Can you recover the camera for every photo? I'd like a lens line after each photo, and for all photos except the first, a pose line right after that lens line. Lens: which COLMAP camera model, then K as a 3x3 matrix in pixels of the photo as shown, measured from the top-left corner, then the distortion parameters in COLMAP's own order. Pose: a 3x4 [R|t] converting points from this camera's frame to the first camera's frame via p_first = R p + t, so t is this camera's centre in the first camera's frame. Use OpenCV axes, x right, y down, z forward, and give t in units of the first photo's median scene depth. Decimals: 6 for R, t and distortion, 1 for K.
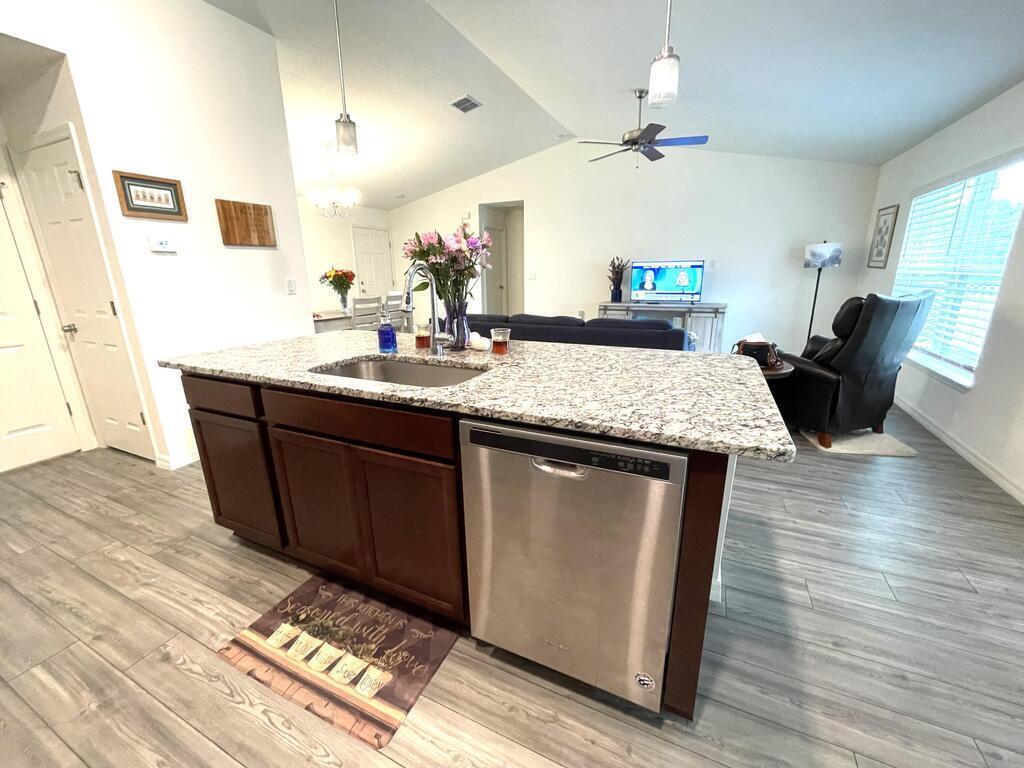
lens RADIAL K [[413.8, 0, 512.1], [0, 413.8, 384.8], [0, 0, 1]] dist [-0.001438, -0.000374]
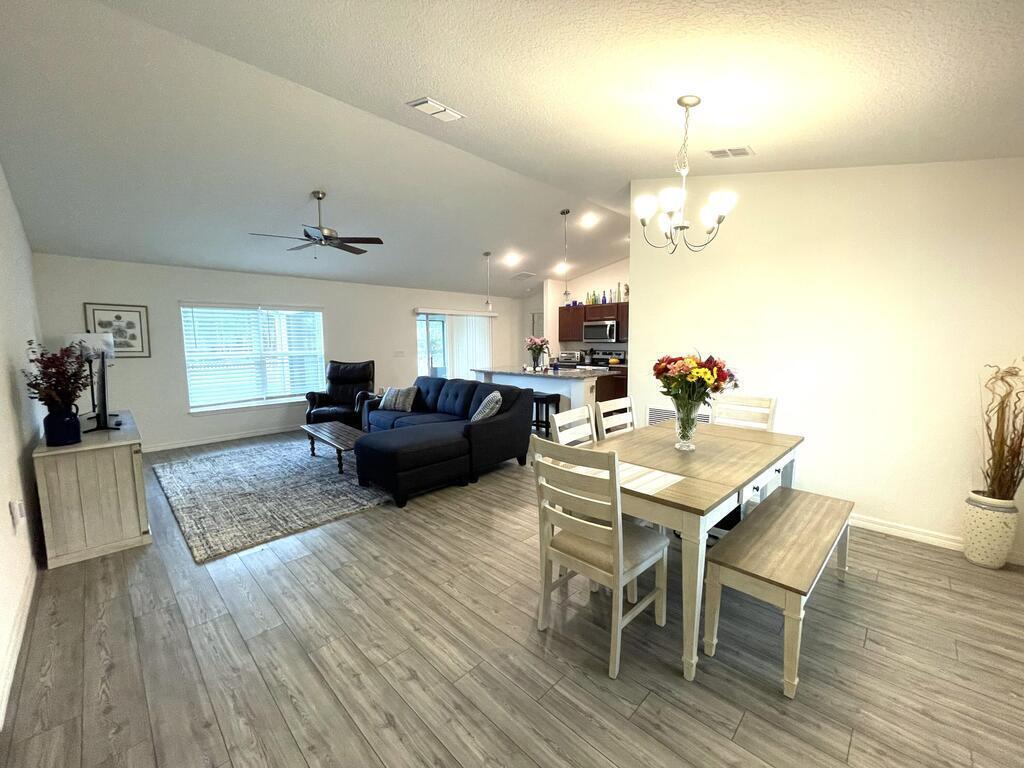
lens RADIAL K [[413.8, 0, 511.9], [0, 413.8, 384.4], [0, 0, 1]] dist [-0.001438, -0.000374]
pose [[-0.944779, -0.012849, 0.327456, -1.224228], [0.109566, 0.929342, 0.352588, -1.384132], [-0.308849, 0.368996, -0.876615, 4.708391]]
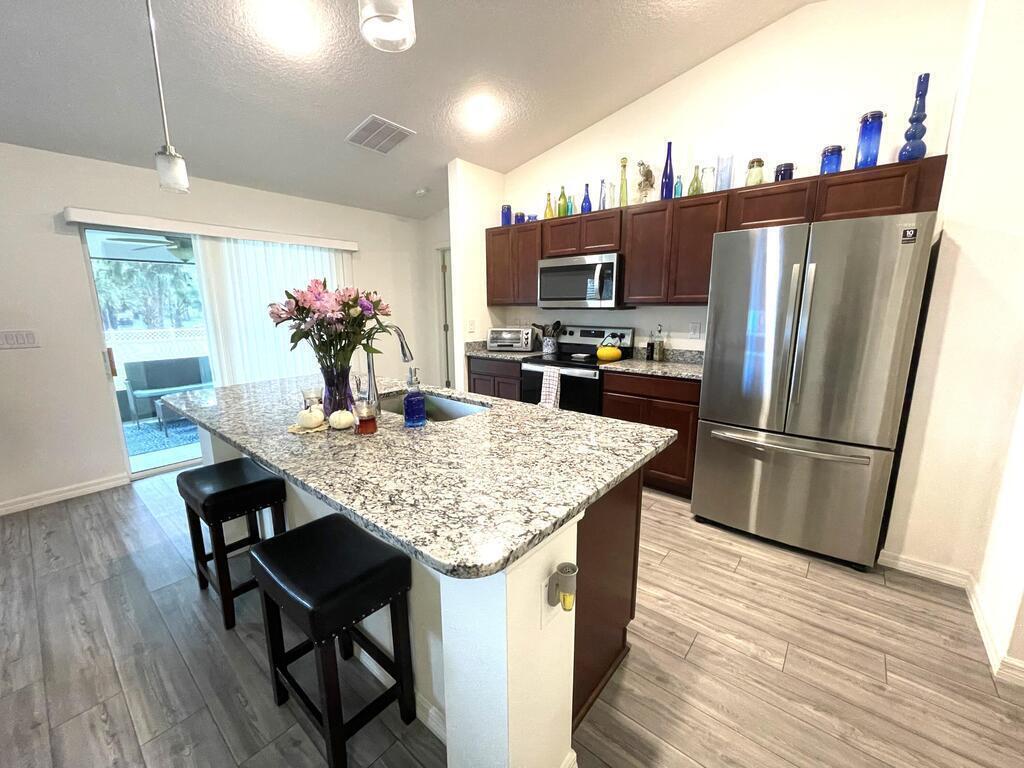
lens RADIAL K [[413.8, 0, 512.2], [0, 413.8, 385.3], [0, 0, 1]] dist [-0.001438, -0.000374]
pose [[-0.968673, -0.027007, 0.246867, -0.802642], [0.086512, 0.895102, 0.437387, -0.578679], [-0.232784, 0.445042, -0.864725, 1.902636]]
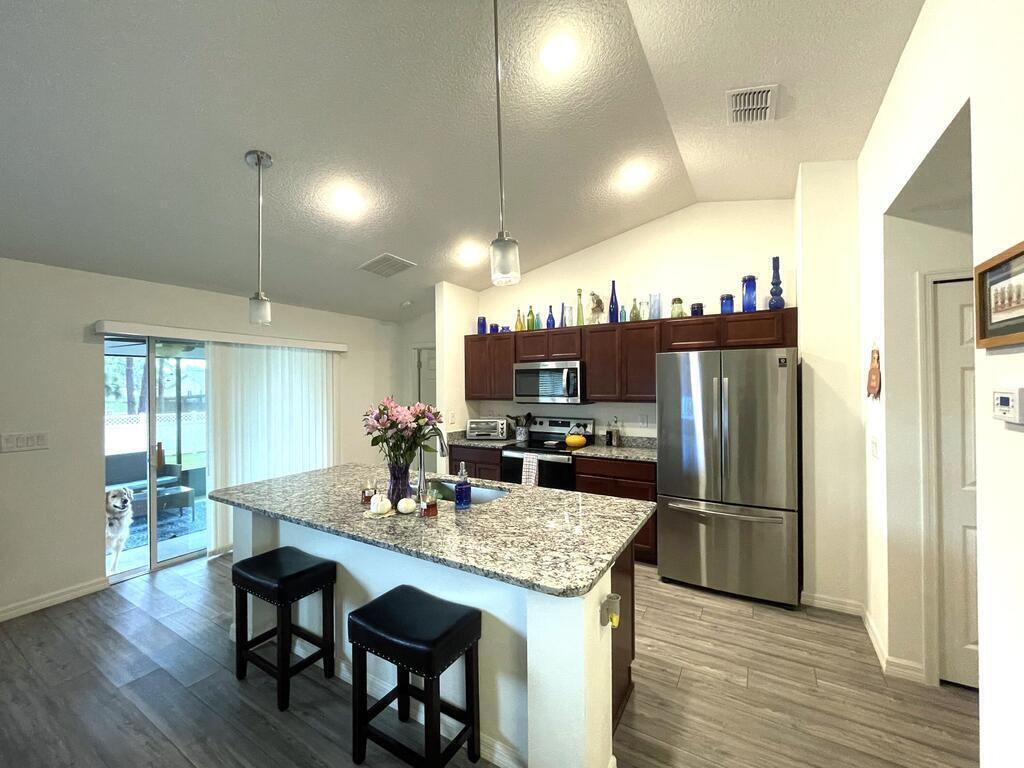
lens RADIAL K [[413.8, 0, 512.4], [0, 413.8, 385.8], [0, 0, 1]] dist [-0.001438, -0.000374]
pose [[-0.994997, 0.023679, 0.097059, -0.623833], [0.049095, 0.961998, 0.268605, -0.771713], [-0.087010, 0.272027, -0.958348, 2.240798]]
